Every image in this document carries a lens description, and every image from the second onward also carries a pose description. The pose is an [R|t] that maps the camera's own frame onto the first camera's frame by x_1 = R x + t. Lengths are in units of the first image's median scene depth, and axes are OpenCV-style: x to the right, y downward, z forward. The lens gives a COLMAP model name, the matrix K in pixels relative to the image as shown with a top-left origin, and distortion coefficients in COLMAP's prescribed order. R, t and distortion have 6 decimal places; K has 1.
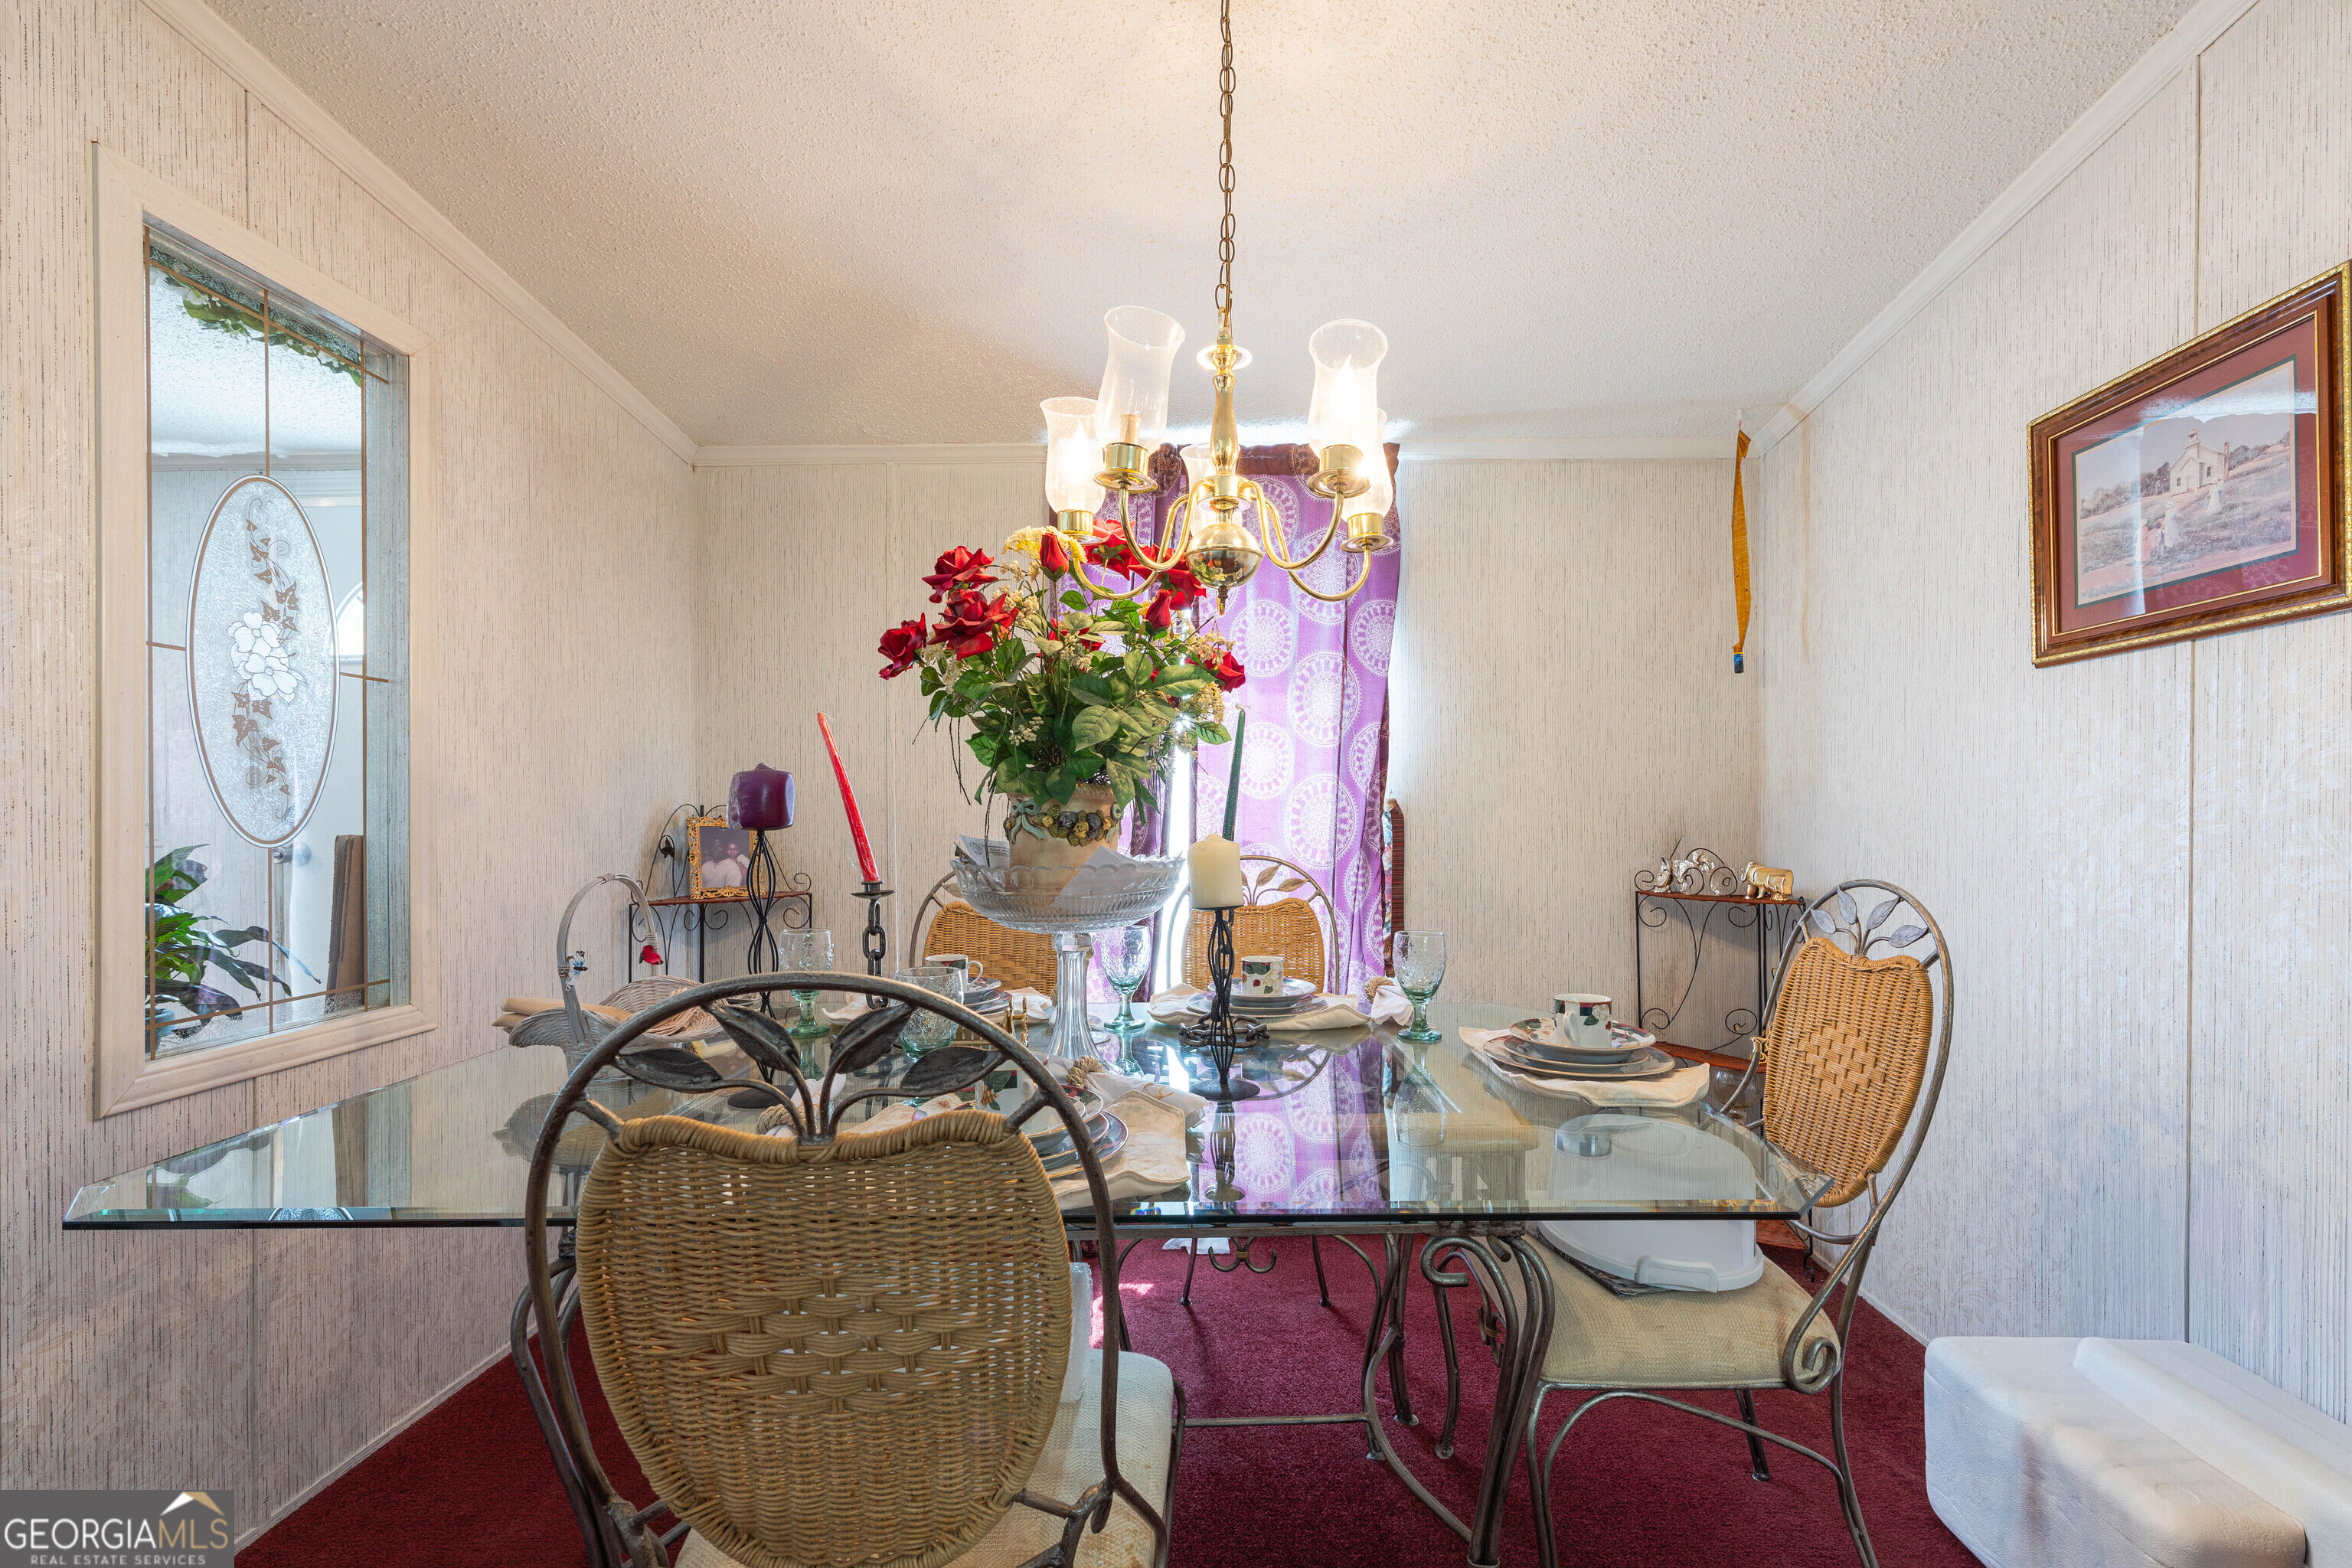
lens RADIAL K [[967.0, 0, 1209.1], [0, 967.0, 818.0], [0, 0, 1]] dist [-0.000835, 0.000790]
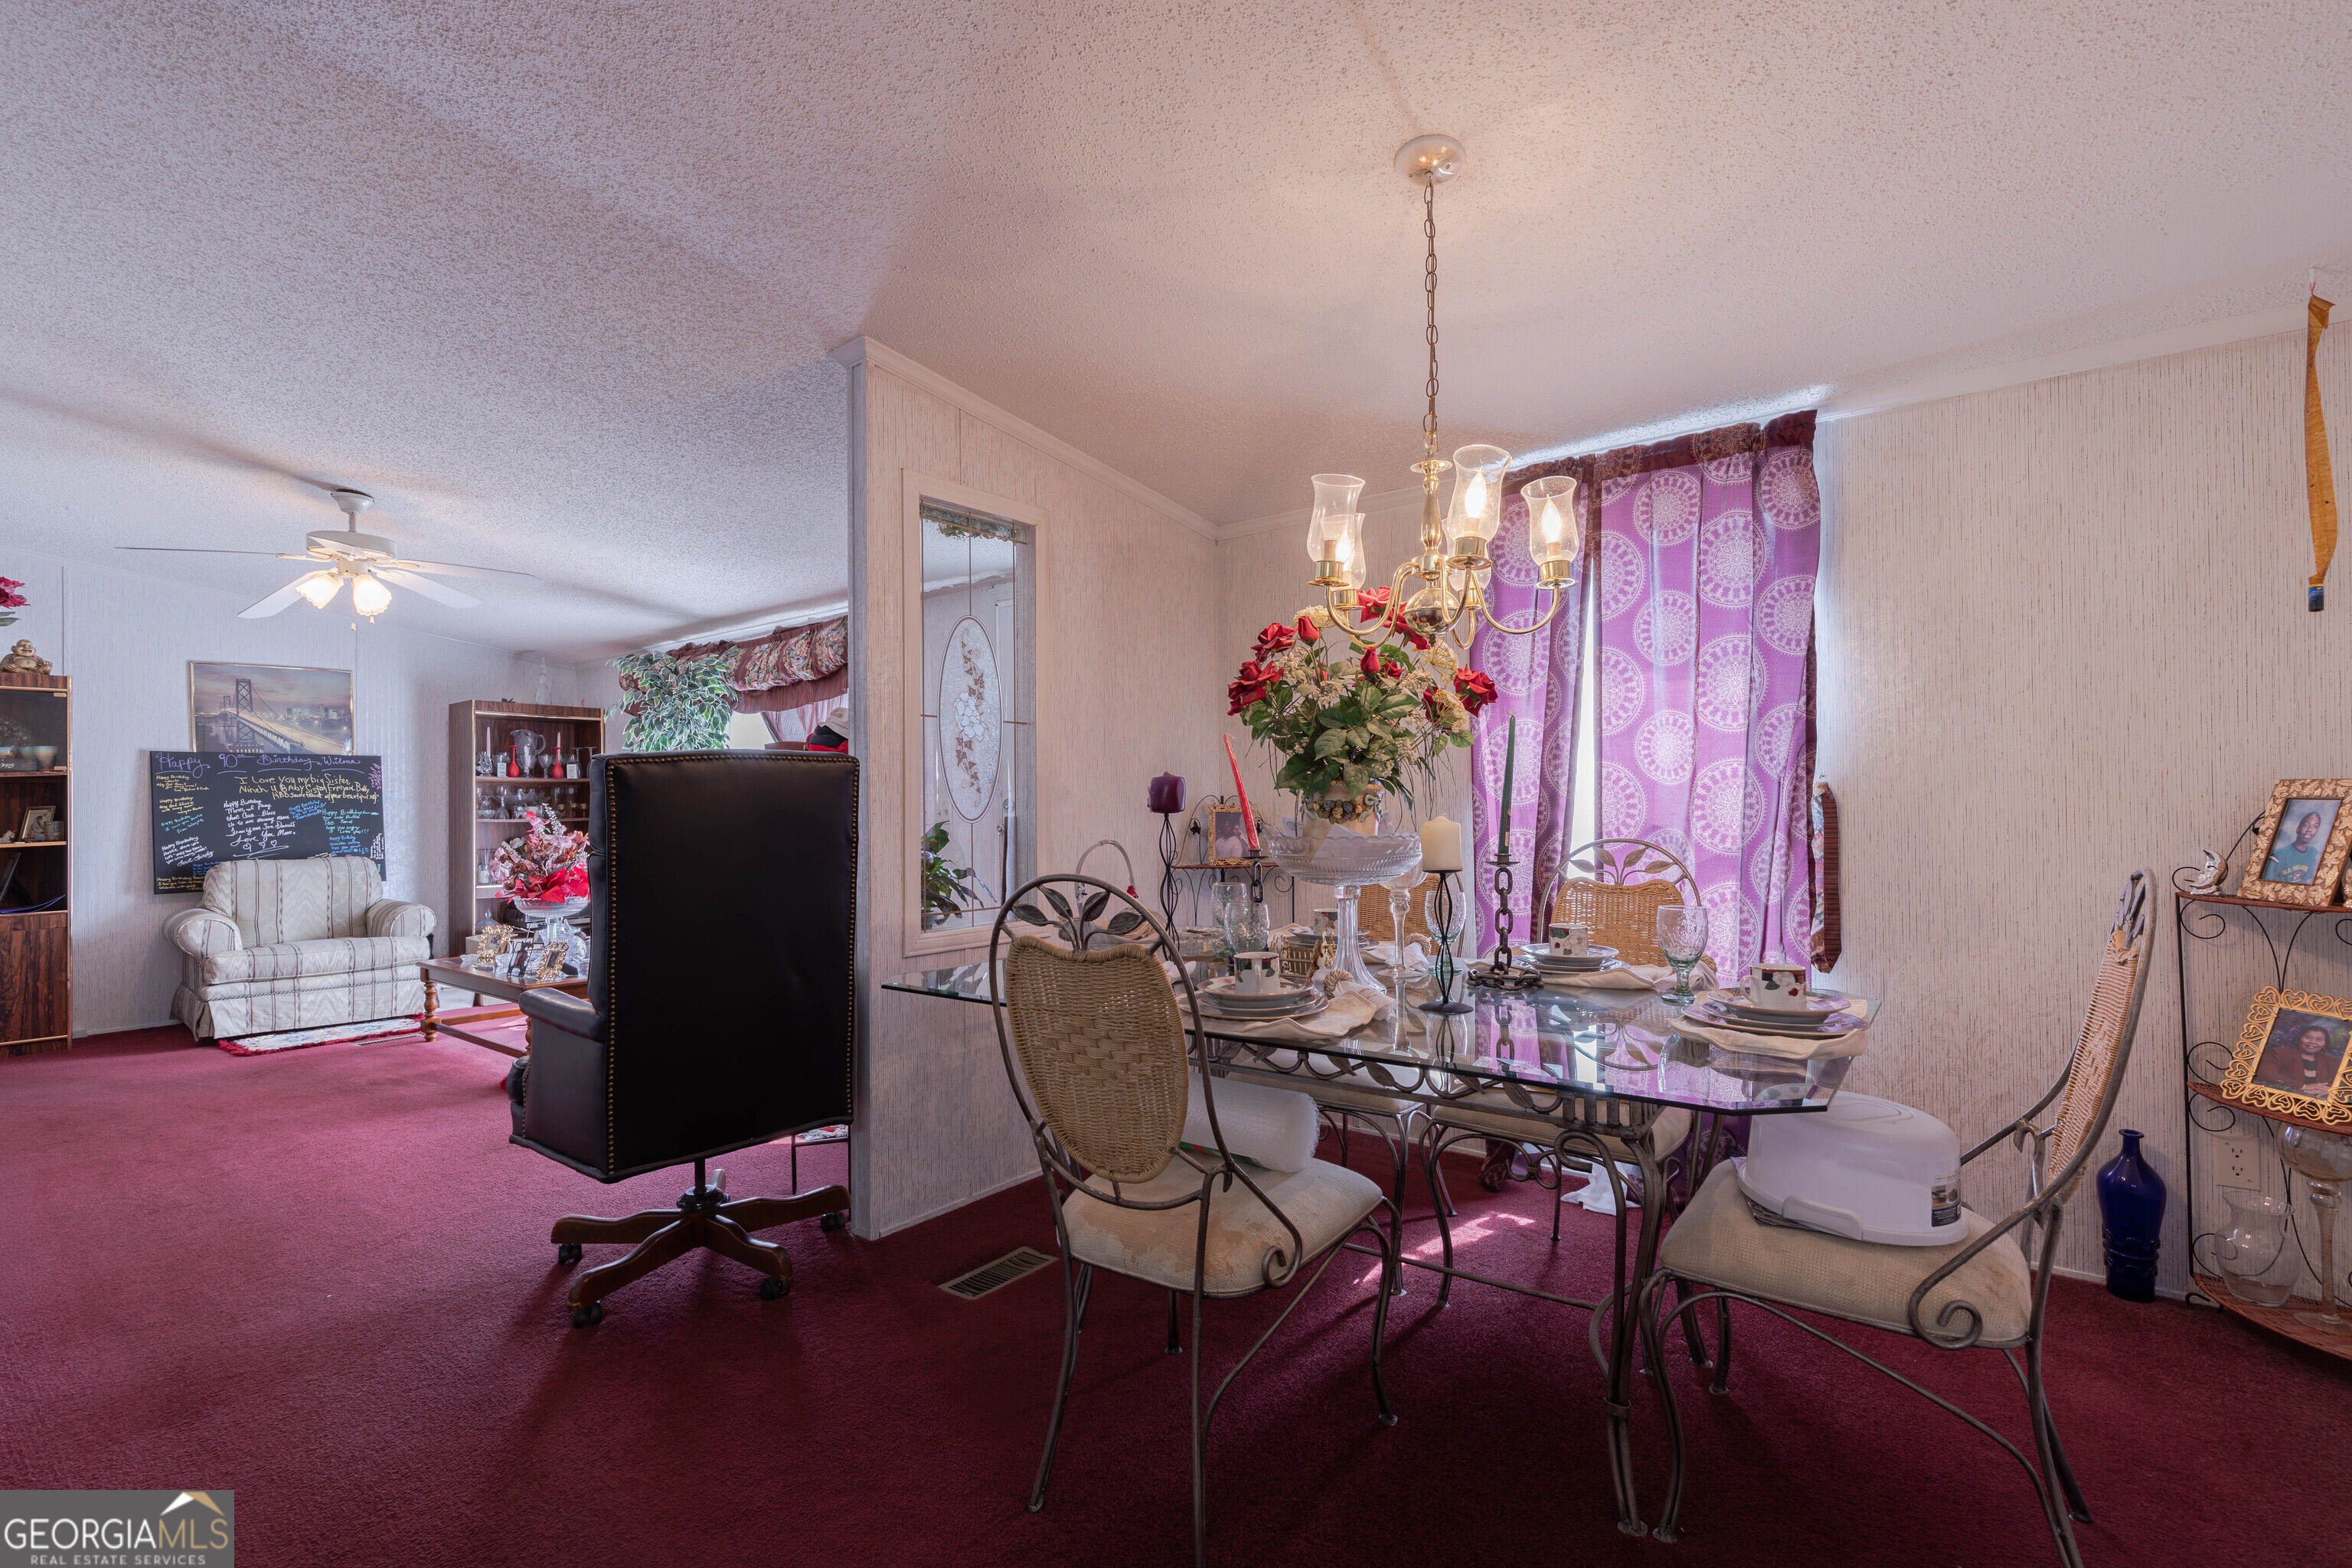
lens RADIAL K [[1061.8, 0, 1181.0], [0, 1061.8, 798.8], [0, 0, 1]] dist [0.004768, 0.000984]
pose [[0.799024, -0.007262, -0.601255, 0.500813], [0.004053, 0.999969, -0.006692, 0.000632], [0.601286, 0.002910, 0.799029, -0.324712]]
